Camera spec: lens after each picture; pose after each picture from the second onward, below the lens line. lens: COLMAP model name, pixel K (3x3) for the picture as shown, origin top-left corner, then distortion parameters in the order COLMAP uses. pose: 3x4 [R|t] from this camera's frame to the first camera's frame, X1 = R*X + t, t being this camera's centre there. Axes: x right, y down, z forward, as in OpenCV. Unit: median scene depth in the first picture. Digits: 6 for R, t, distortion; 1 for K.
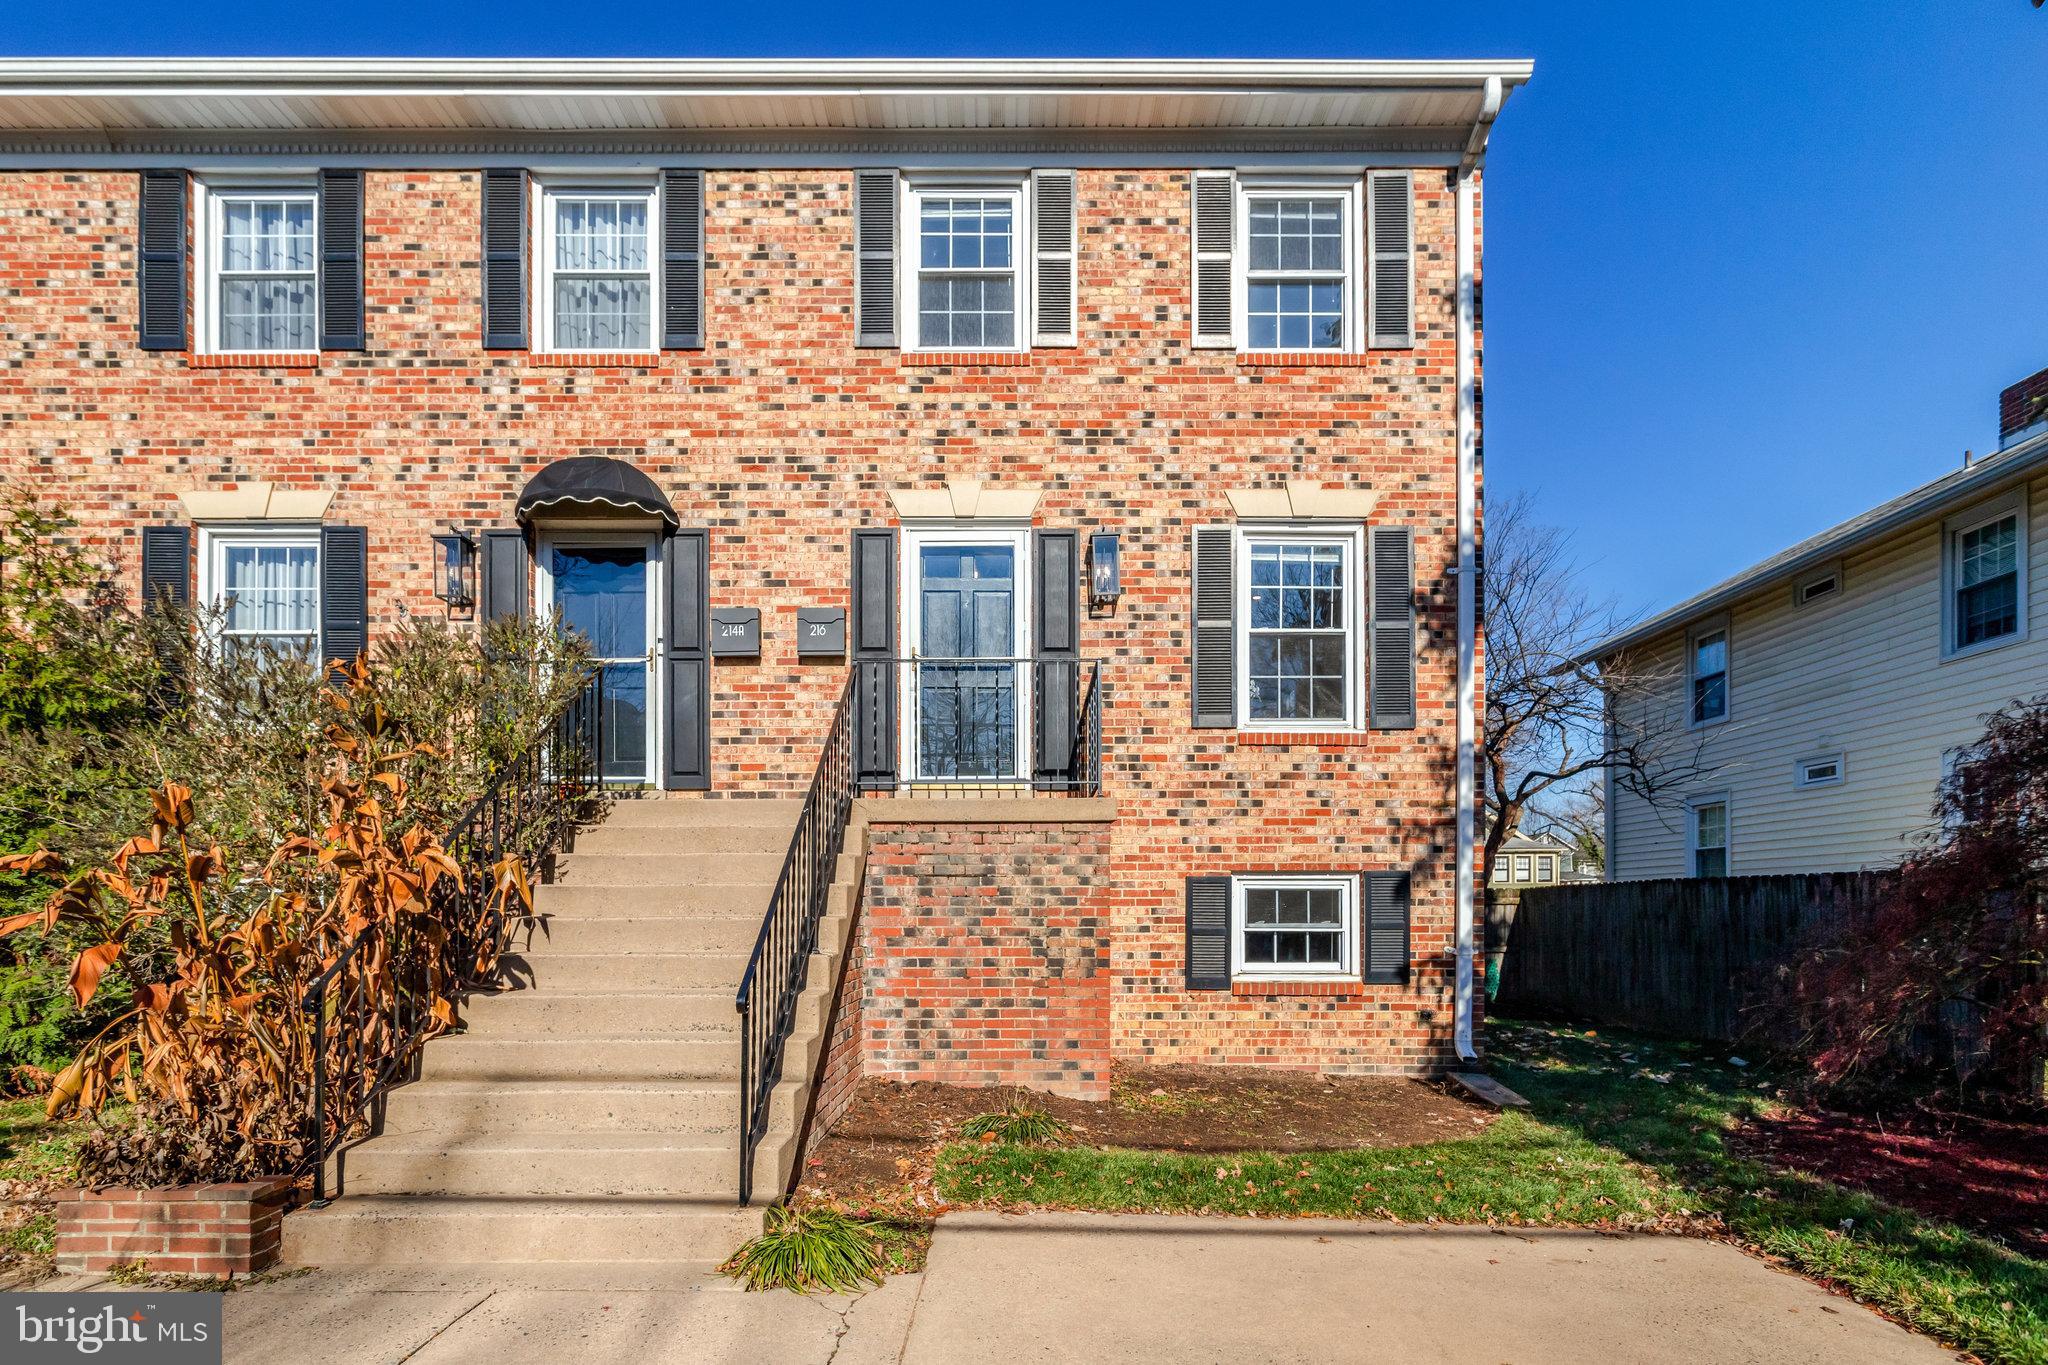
lens RADIAL K [[1023.3, 0, 1024.3], [0, 1023.3, 911.8], [0, 0, 1]] dist [-0.005748, 0.005299]
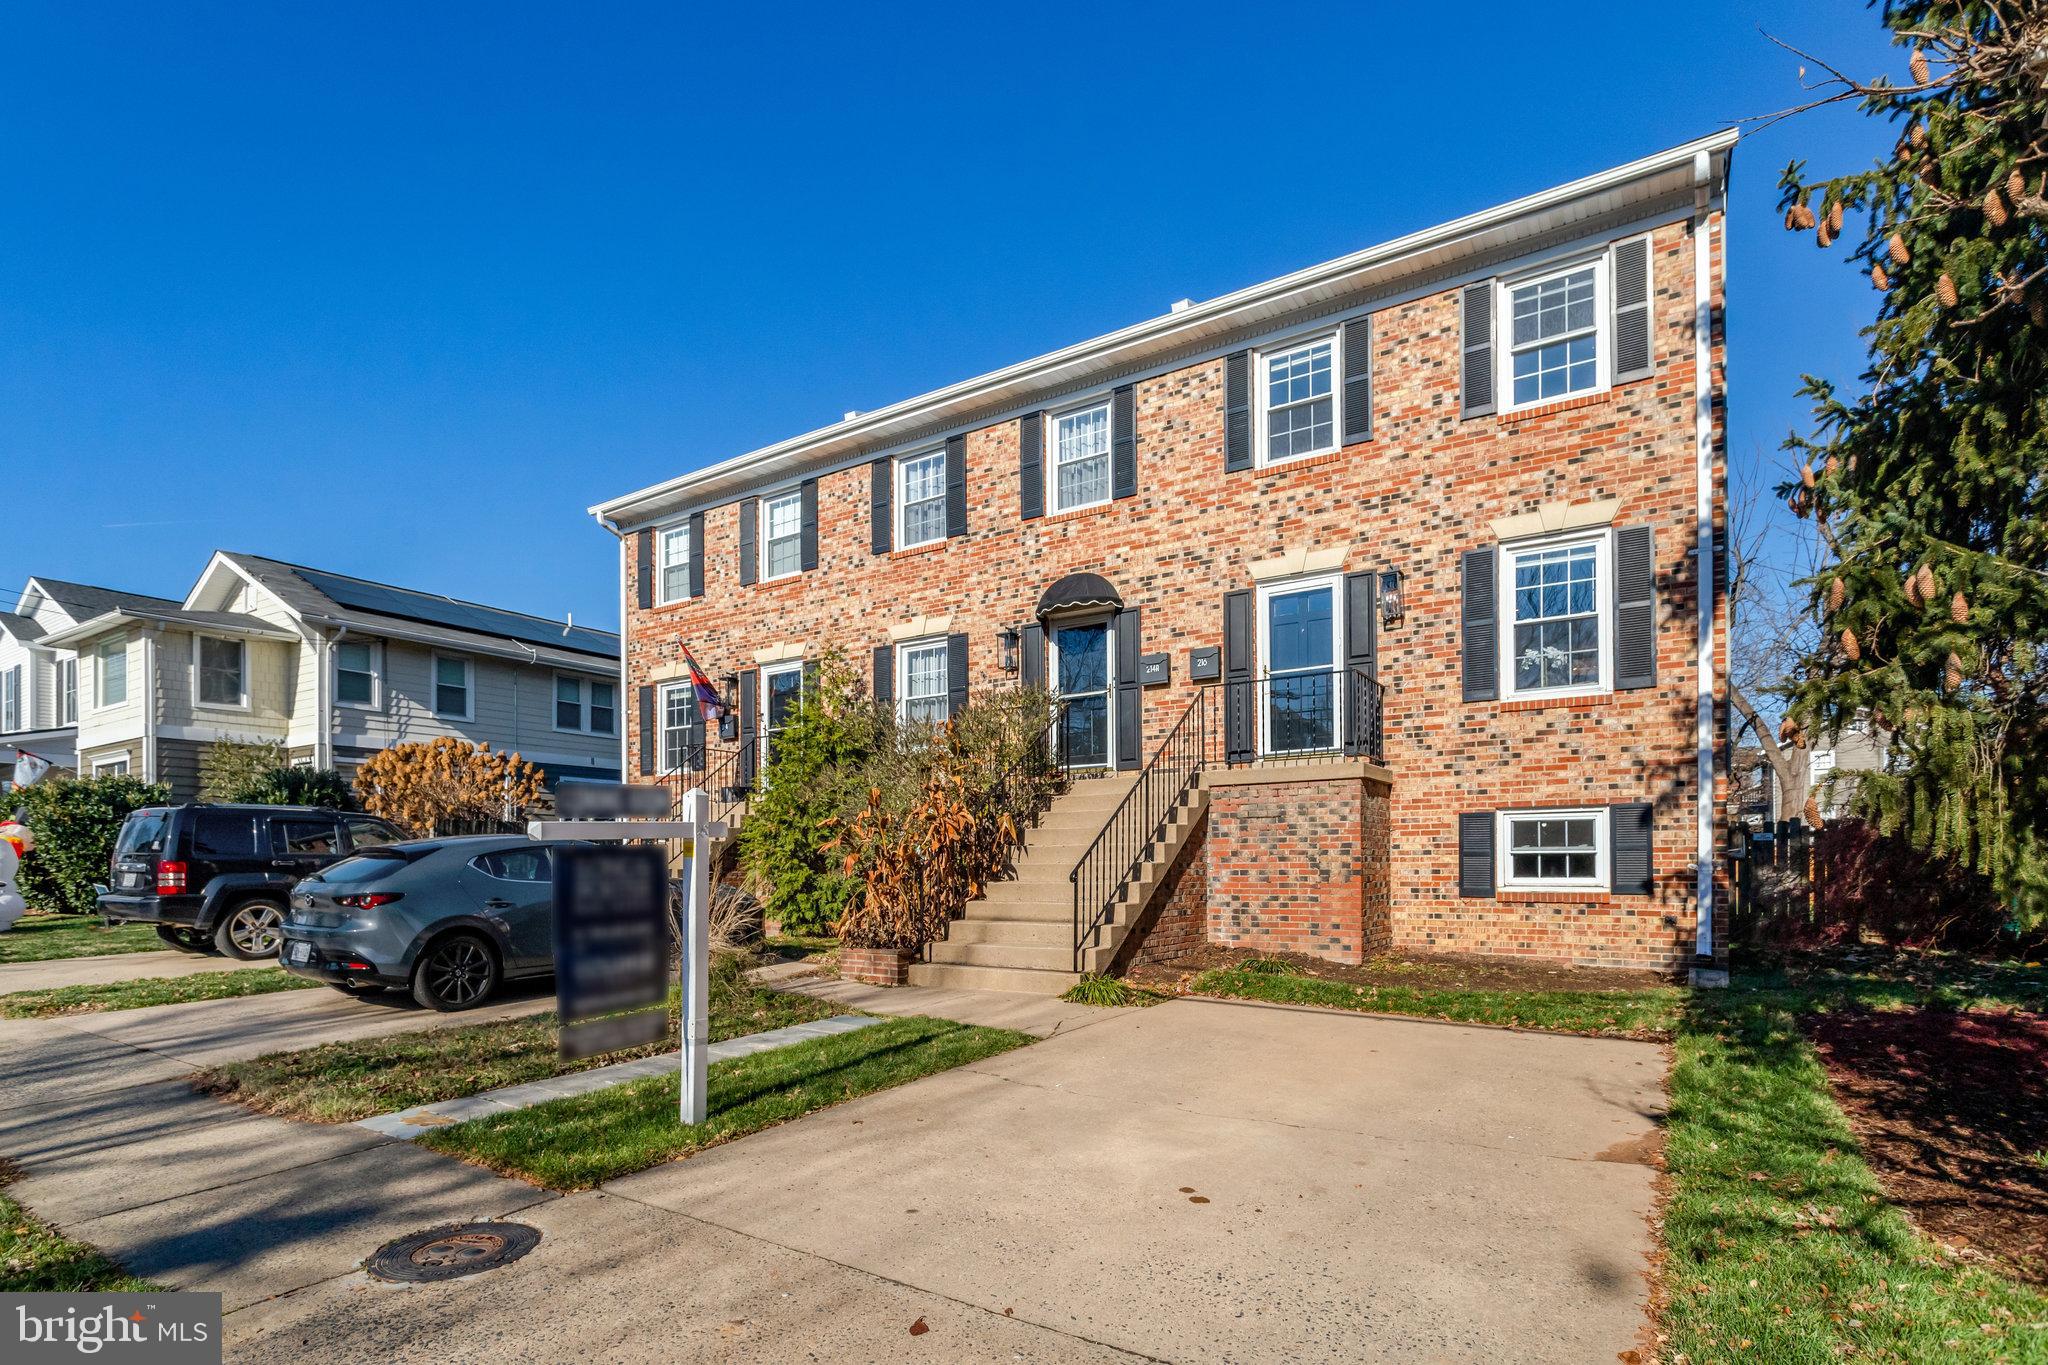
lens RADIAL K [[976.6, 0, 1025.2], [0, 976.6, 862.5], [0, 0, 1]] dist [0.001784, 0.000449]
pose [[0.839770, -0.005943, -0.542910, 0.376154], [0.005816, 0.999981, -0.001950, 0.029692], [0.542911, -0.001520, 0.839789, -0.391332]]
